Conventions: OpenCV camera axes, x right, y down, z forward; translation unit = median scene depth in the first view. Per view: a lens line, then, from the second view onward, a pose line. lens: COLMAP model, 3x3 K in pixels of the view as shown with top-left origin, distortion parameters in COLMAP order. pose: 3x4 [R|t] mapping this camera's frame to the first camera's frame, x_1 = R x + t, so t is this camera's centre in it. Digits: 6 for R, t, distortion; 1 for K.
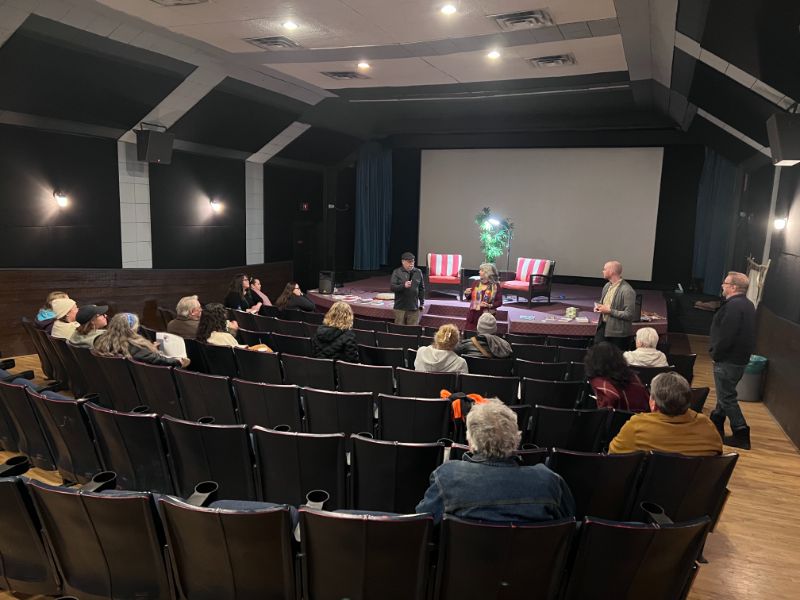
lens RADIAL K [[599.9, 0, 394.9], [0, 599.9, 304.9], [0, 0, 1]] dist [0.070954, -0.072387]
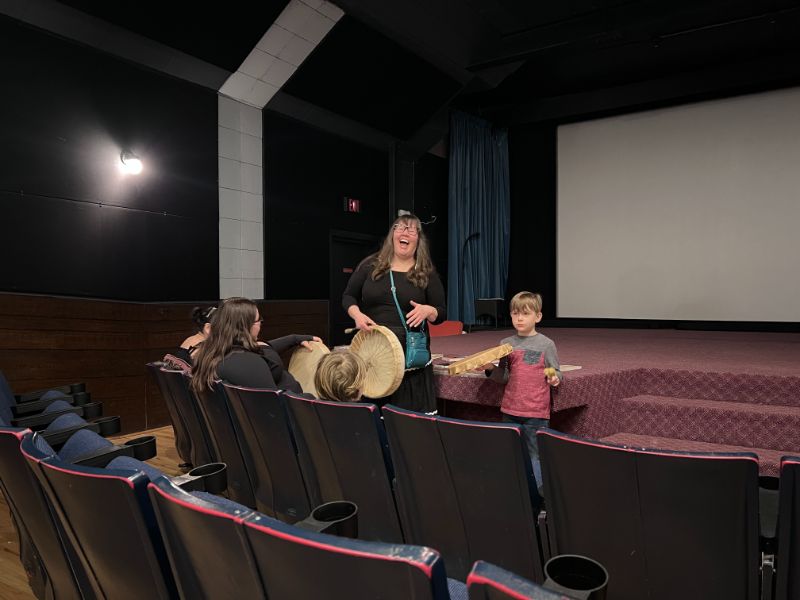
lens RADIAL K [[599.9, 0, 394.9], [0, 599.9, 304.9], [0, 0, 1]] dist [0.070954, -0.072387]
pose [[0.983907, -0.013070, -0.178200, -0.013440], [-0.011039, 0.990970, -0.133631, 0.003876], [0.178338, 0.133447, 0.974878, 0.516131]]
